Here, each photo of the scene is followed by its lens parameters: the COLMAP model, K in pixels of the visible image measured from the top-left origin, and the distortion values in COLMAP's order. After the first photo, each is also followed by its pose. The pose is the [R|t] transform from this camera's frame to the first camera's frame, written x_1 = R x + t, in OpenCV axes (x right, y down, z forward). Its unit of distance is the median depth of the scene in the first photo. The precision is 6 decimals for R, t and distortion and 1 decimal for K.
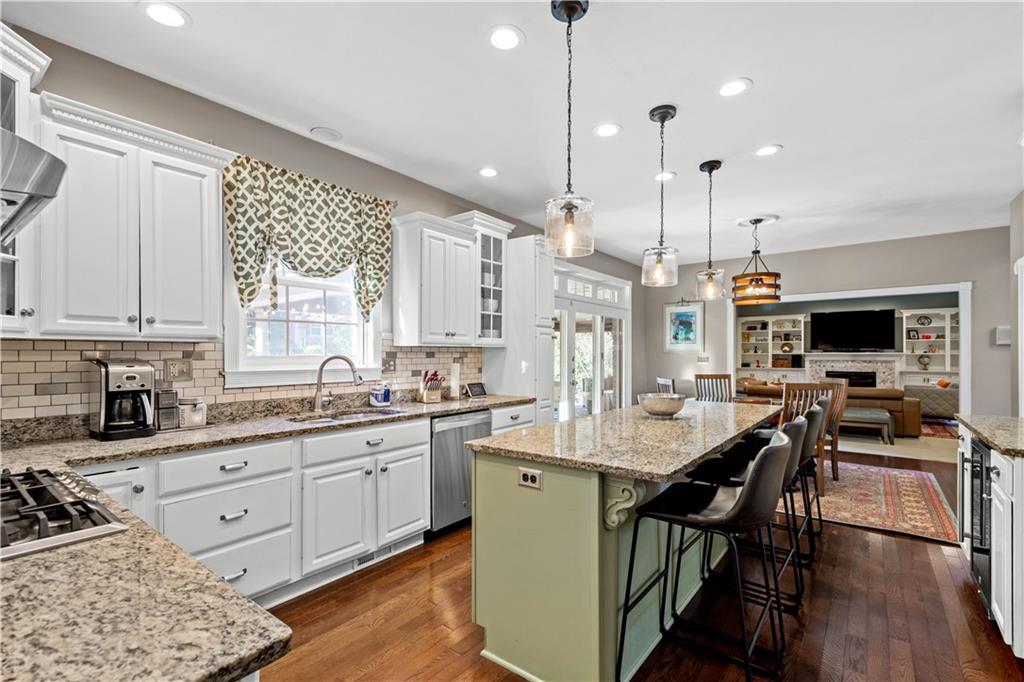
lens RADIAL K [[458.2, 0, 512.5], [0, 458.2, 358.4], [0, 0, 1]] dist [0.001616, 0.000264]
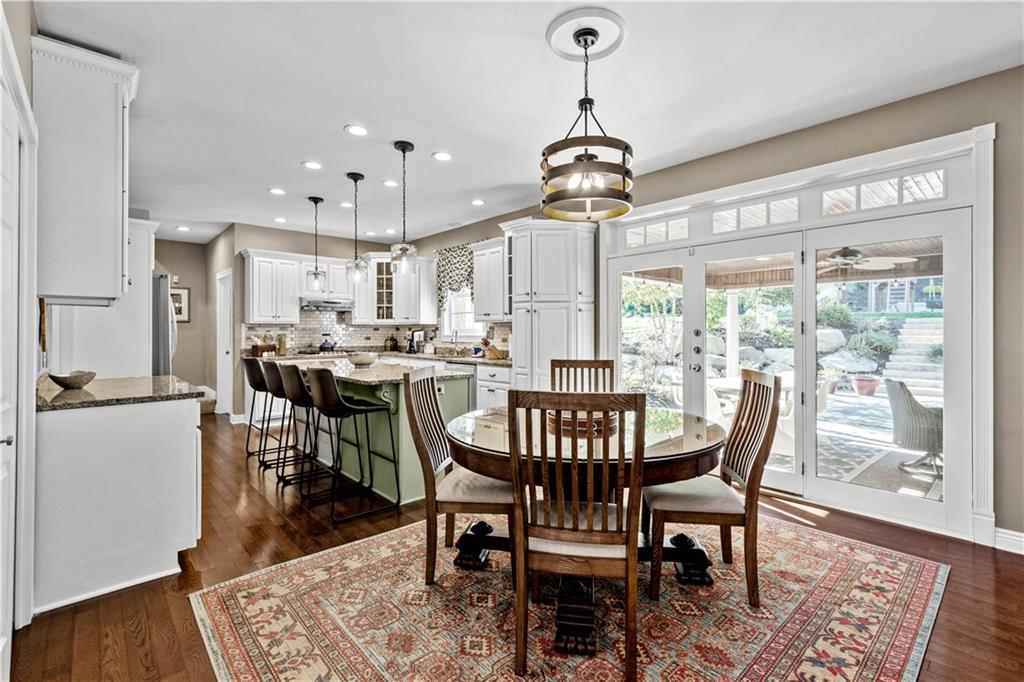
lens RADIAL K [[457.1, 0, 510.1], [0, 457.1, 333.0], [0, 0, 1]] dist [-0.000211, -0.000045]
pose [[-0.173617, -0.003253, -0.984808, 1.324895], [-0.004413, 0.999987, -0.002525, 0.011037], [0.984803, 0.003908, -0.173629, 1.325976]]
